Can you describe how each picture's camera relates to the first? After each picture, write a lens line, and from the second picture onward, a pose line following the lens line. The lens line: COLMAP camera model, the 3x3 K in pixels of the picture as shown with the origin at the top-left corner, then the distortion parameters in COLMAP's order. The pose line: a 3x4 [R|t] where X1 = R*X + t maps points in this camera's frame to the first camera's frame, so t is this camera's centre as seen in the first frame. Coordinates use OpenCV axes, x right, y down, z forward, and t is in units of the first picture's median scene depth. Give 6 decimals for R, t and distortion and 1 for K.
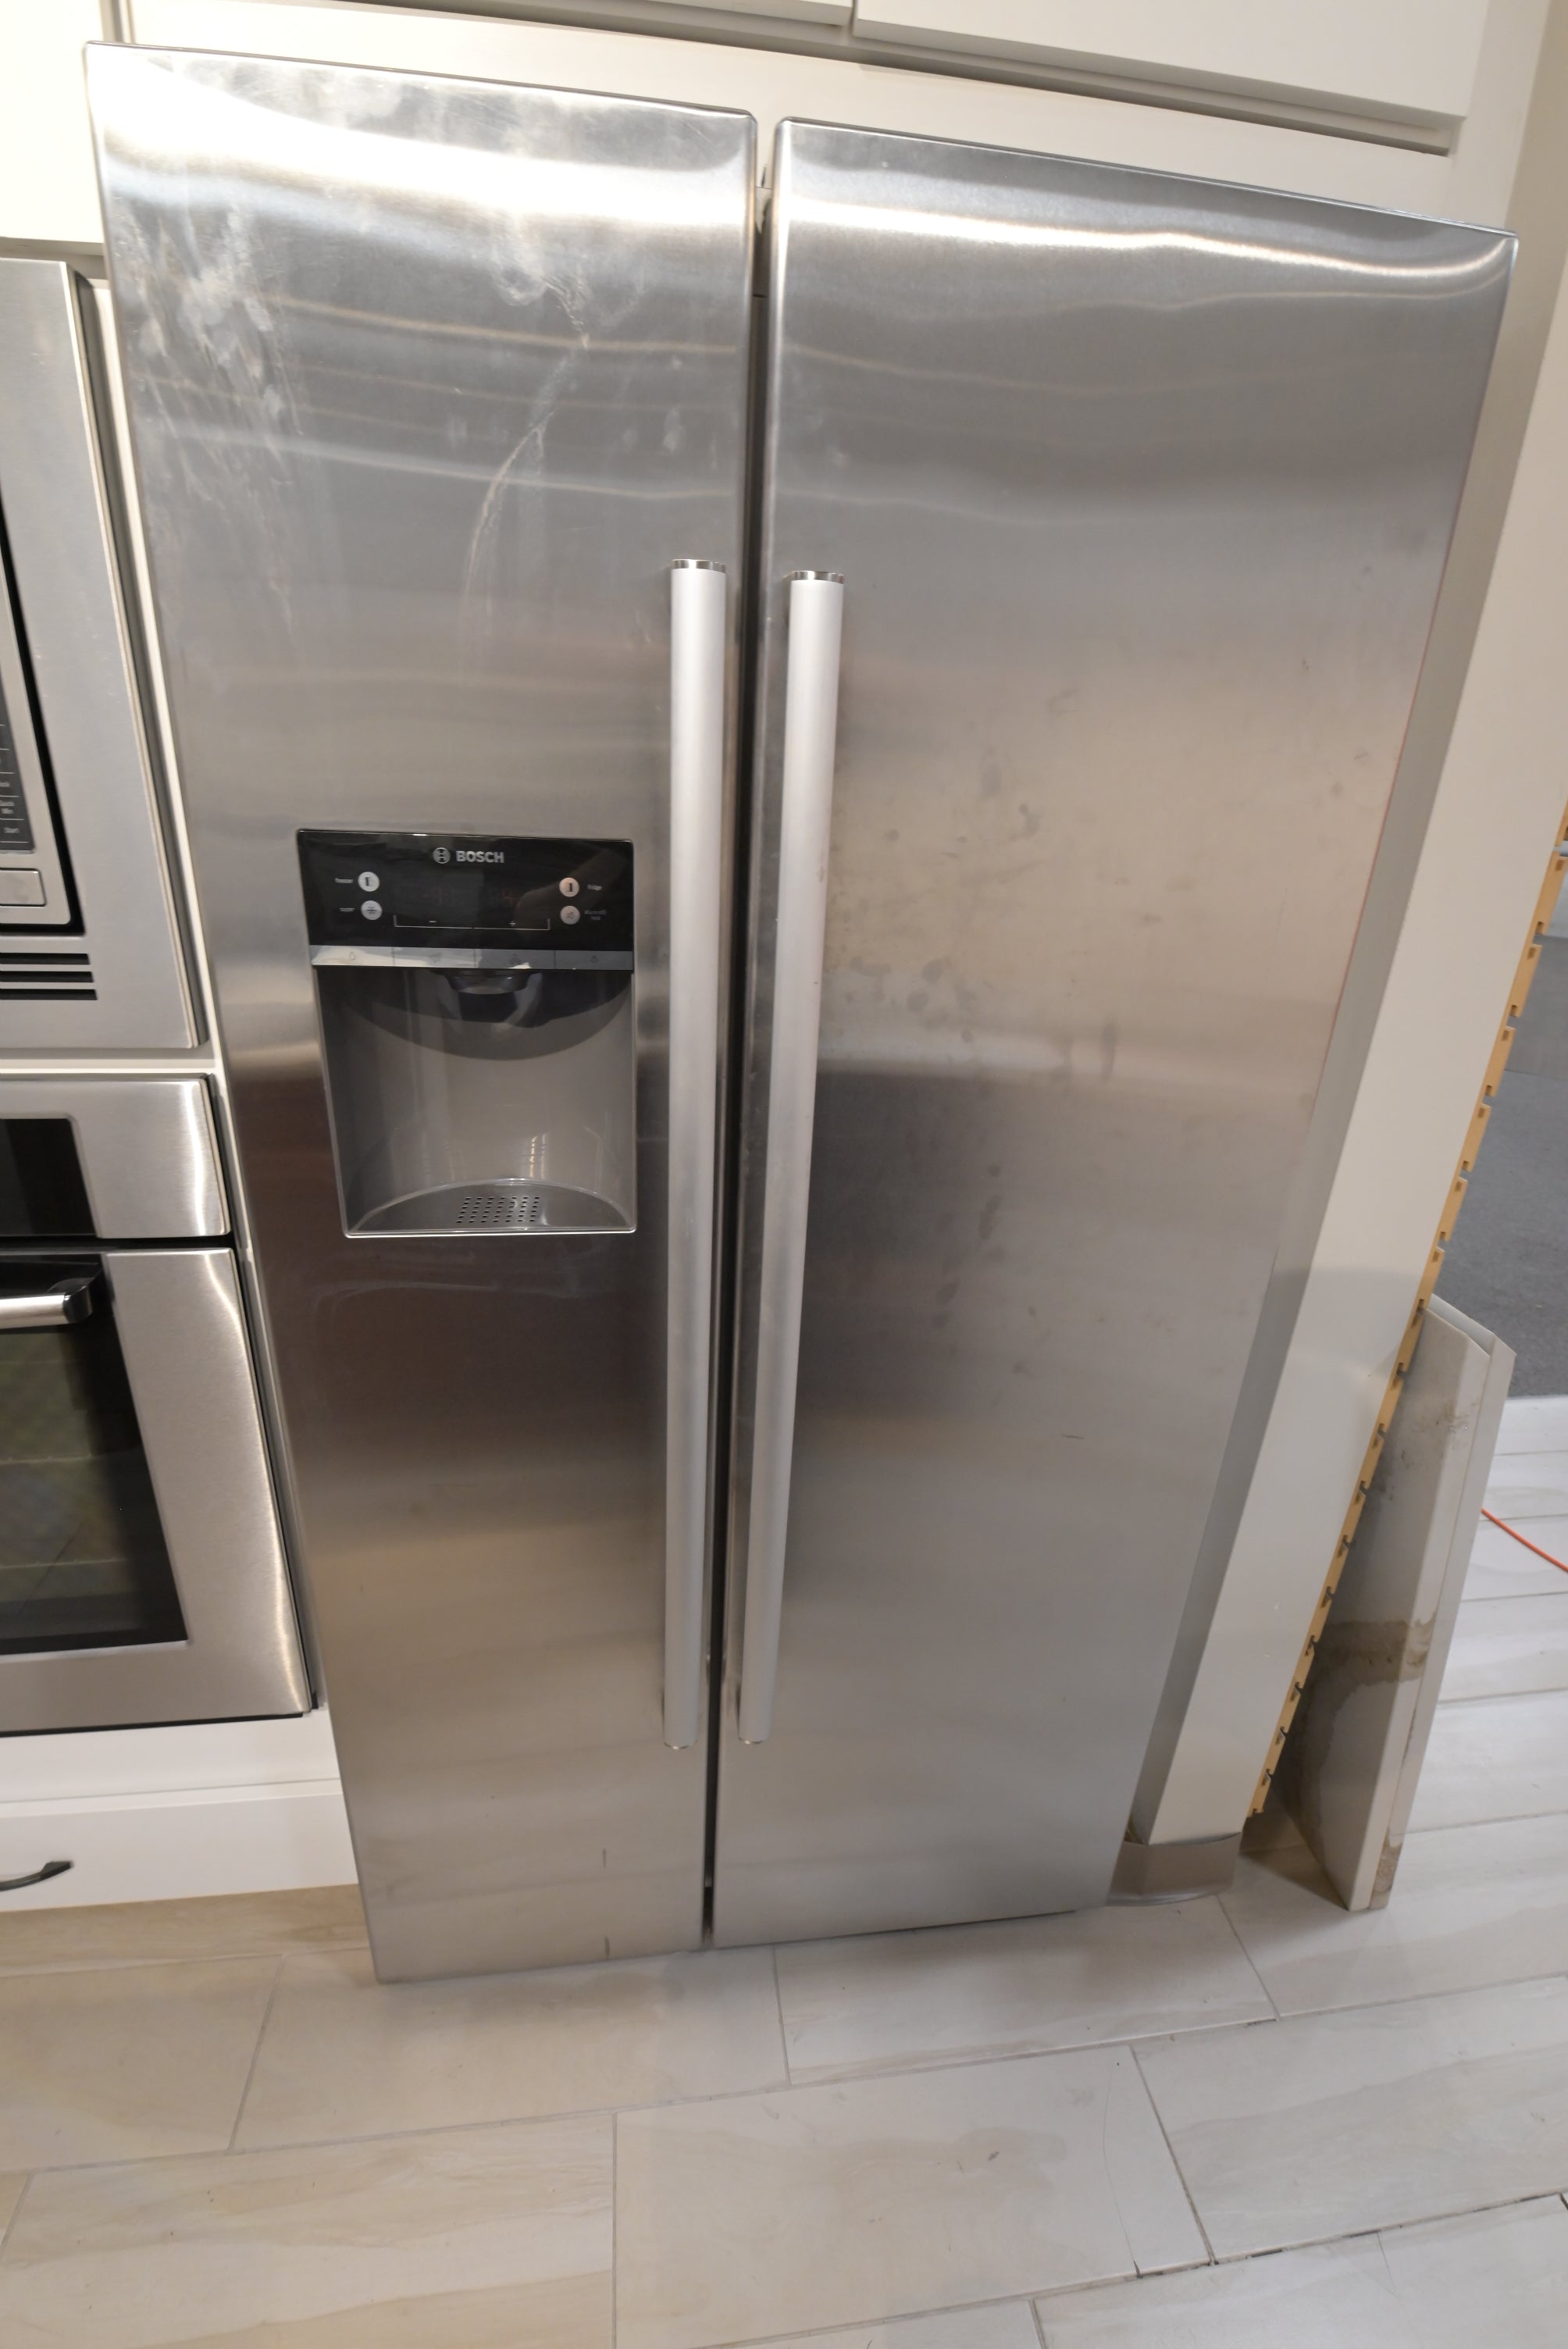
lens RADIAL K [[999.6, 0, 770.5], [0, 999.6, 1173.9], [0, 0, 1]] dist [-0.006574, -0.008404]
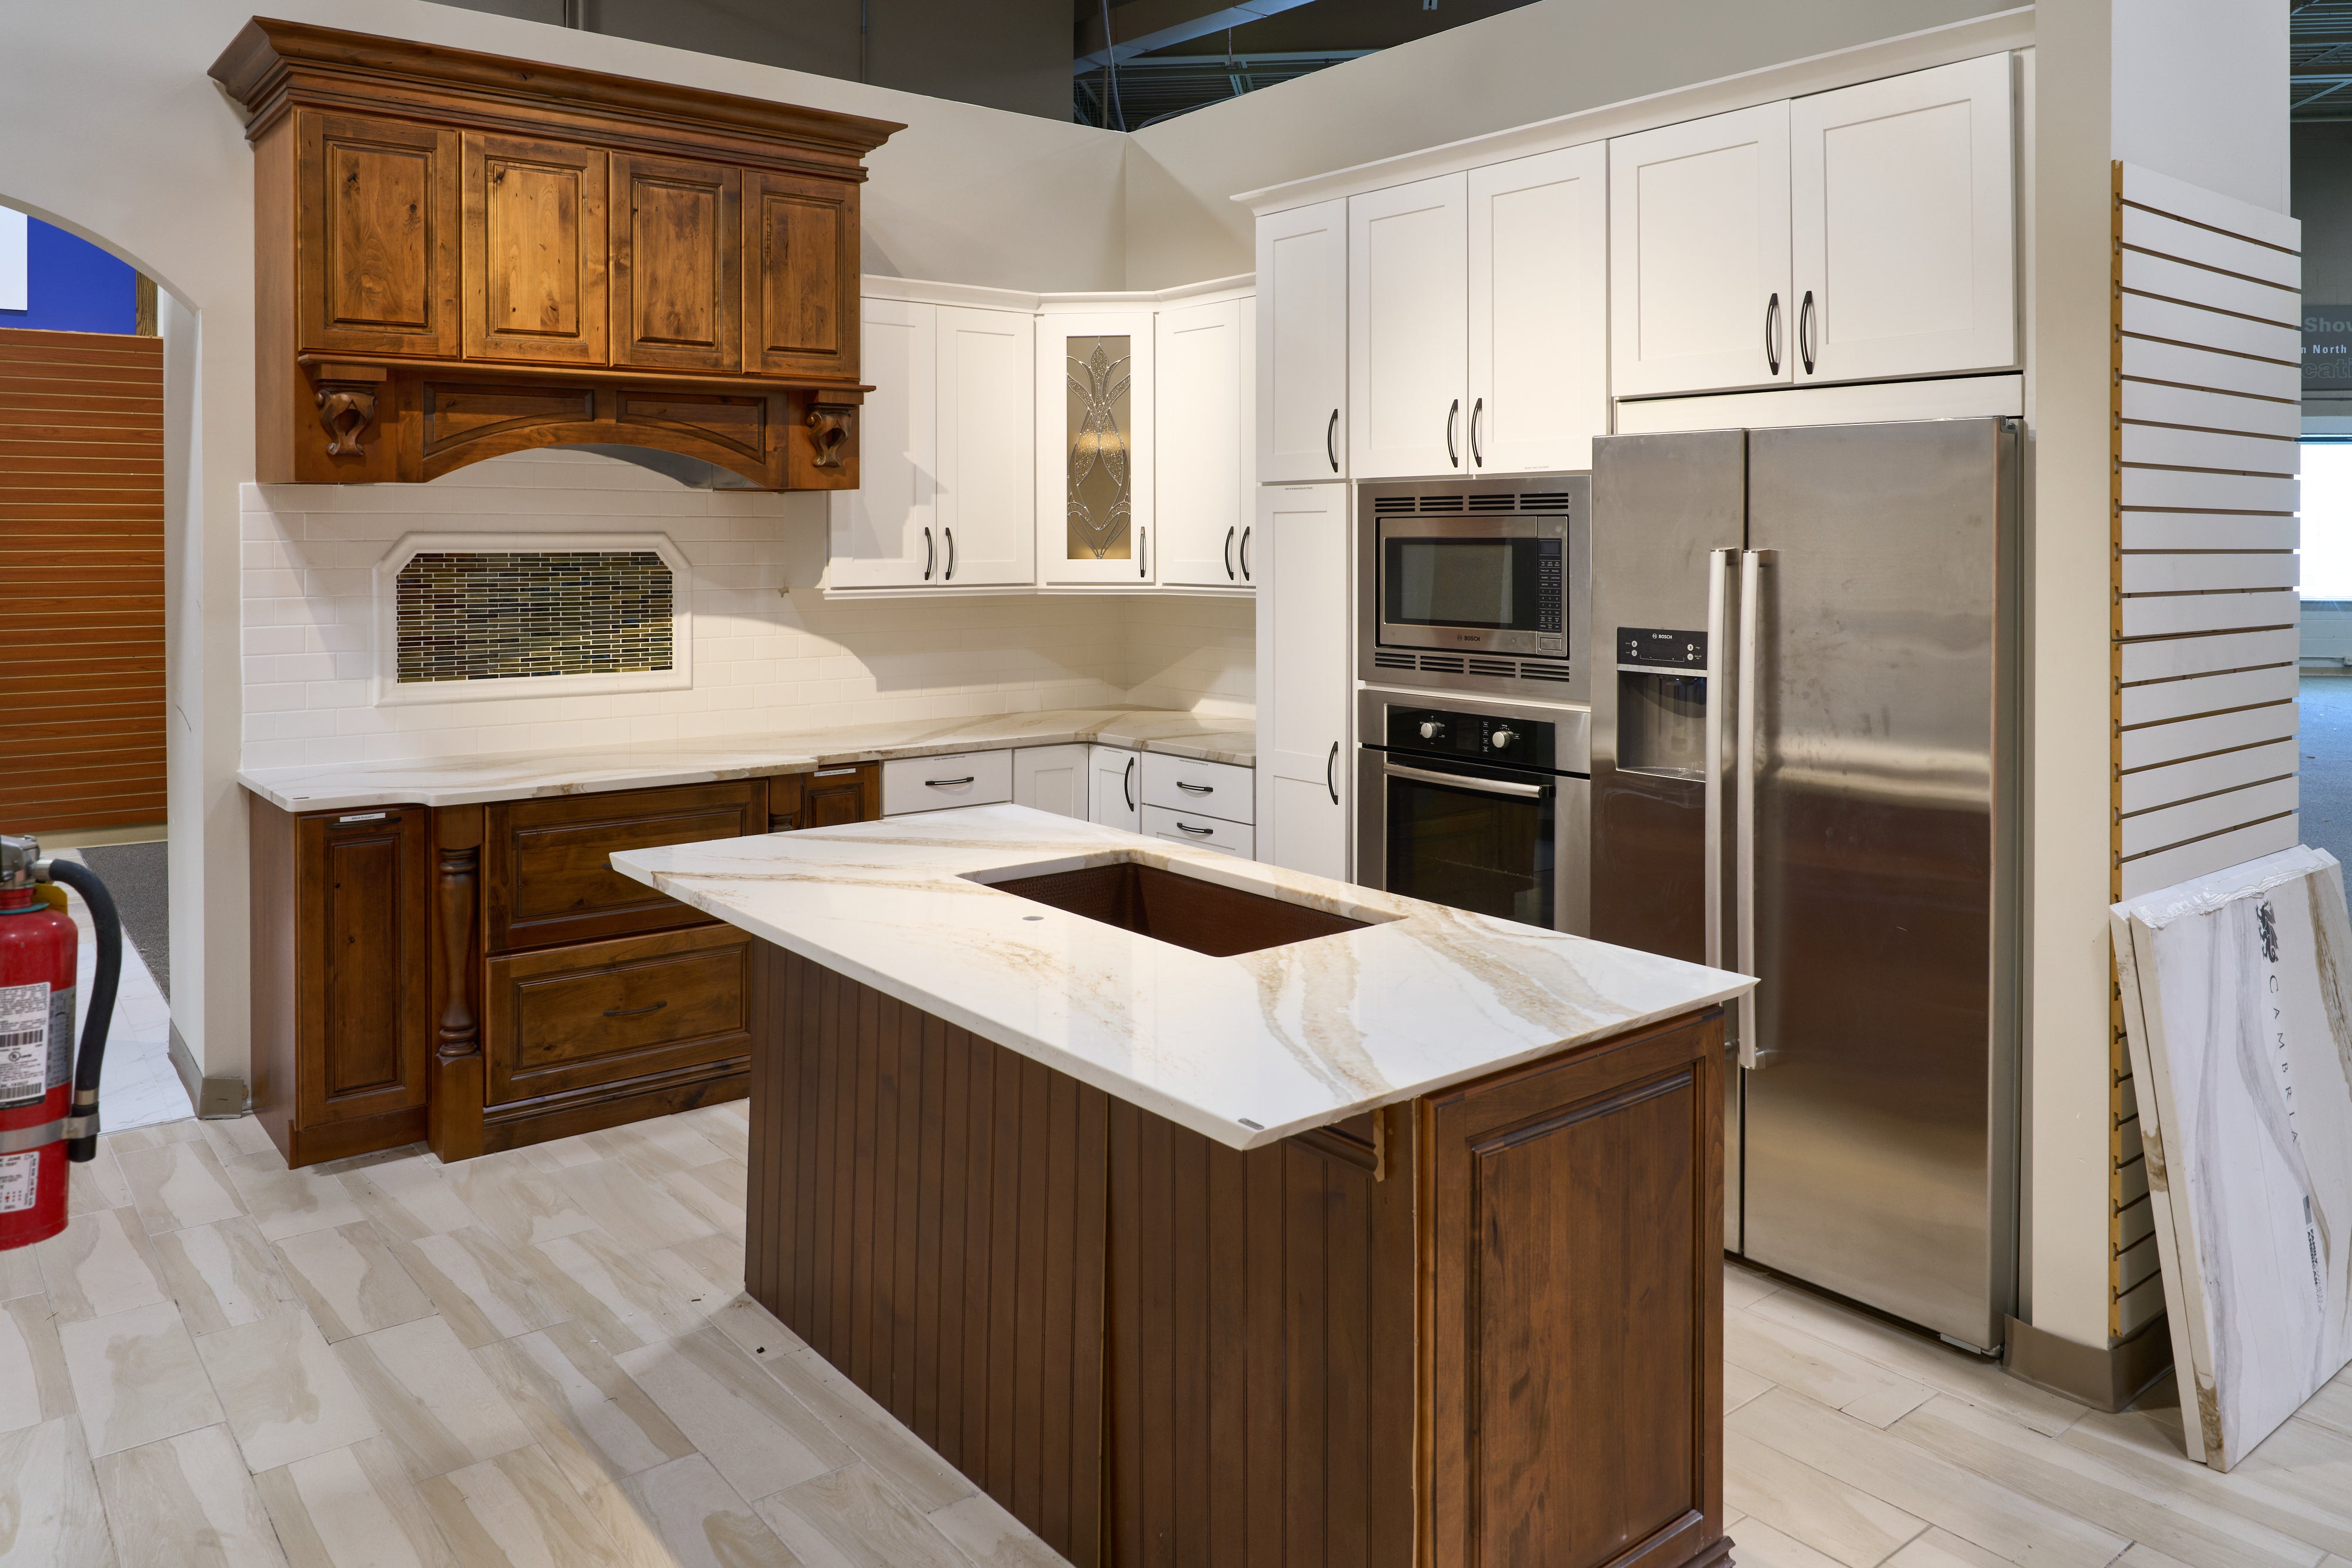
lens RADIAL K [[1657.1, 0, 1179.3], [0, 1657.1, 544.8], [0, 0, 1]] dist [-0.014184, -0.003667]
pose [[0.518683, -0.037019, -0.854165, 2.754006], [-0.295871, 0.929560, -0.219952, 0.814262], [0.802140, 0.366808, 0.471194, -2.239854]]
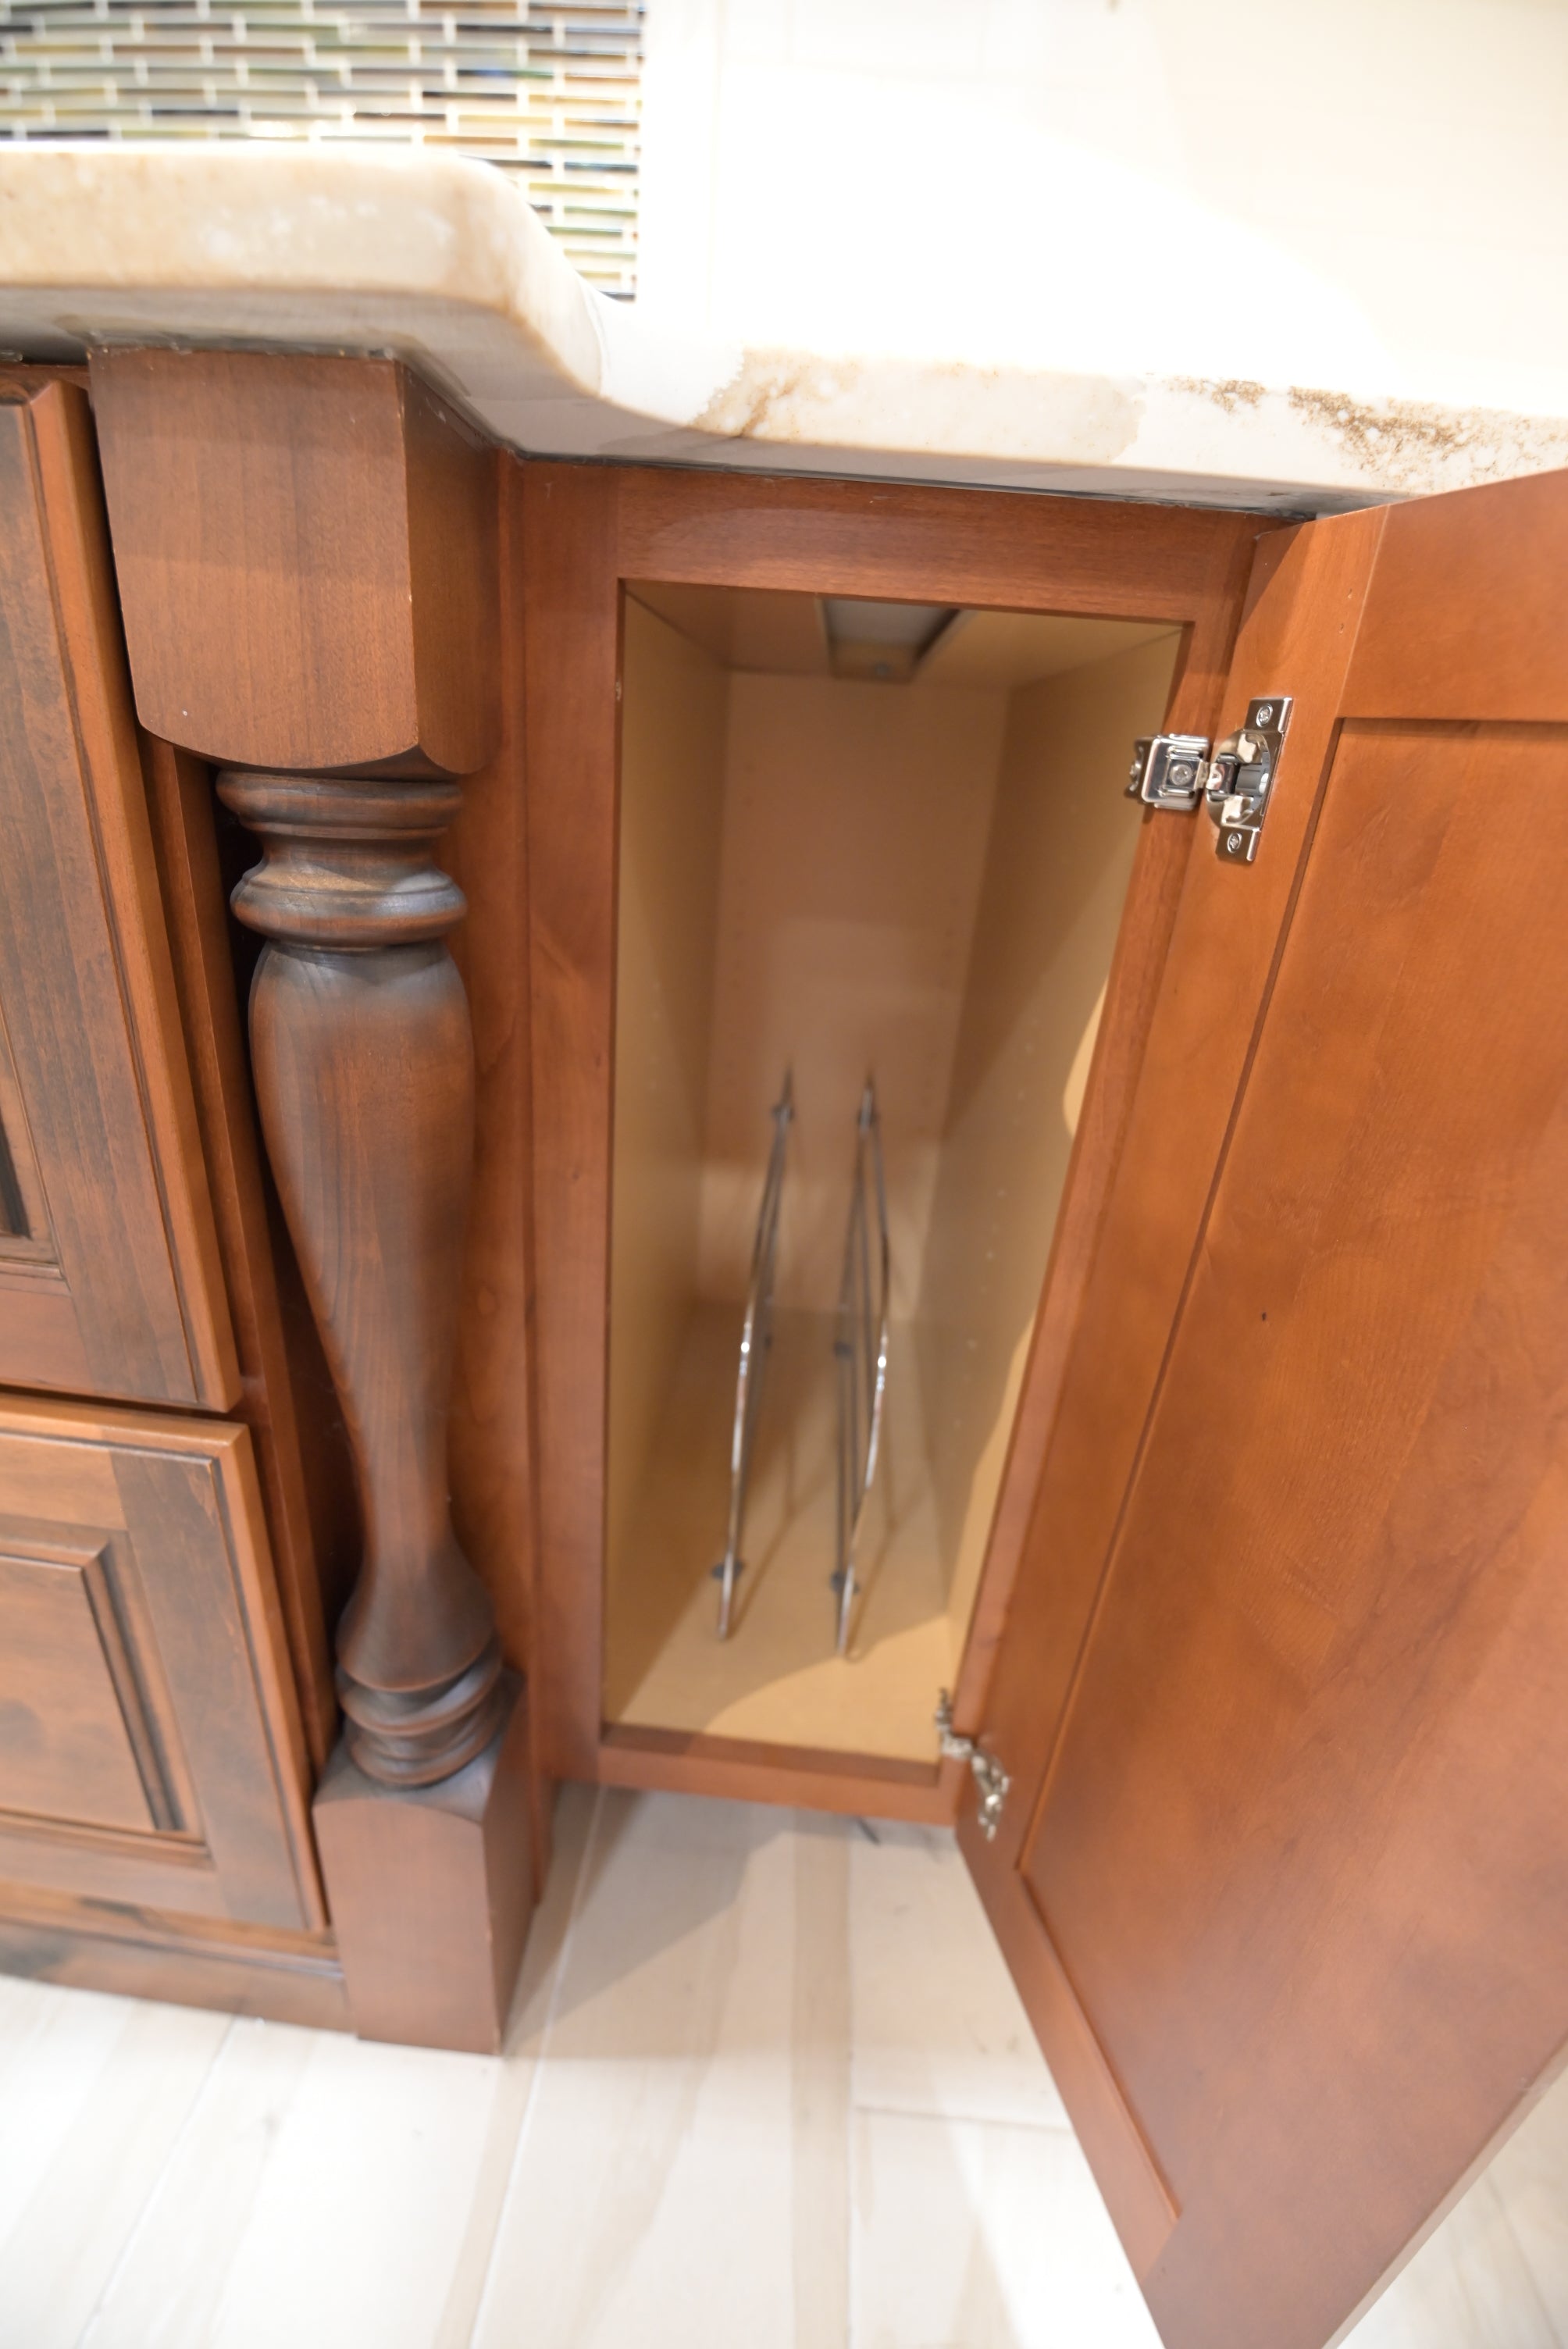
lens RADIAL K [[999.3, 0, 786.2], [0, 999.3, 1166.4], [0, 0, 1]] dist [-0.025515, -0.001037]
pose [[-0.192562, 0.329390, -0.924350, -2.316126], [-0.441071, 0.812406, 0.381383, 0.716903], [0.876571, 0.481144, -0.011154, -0.104924]]
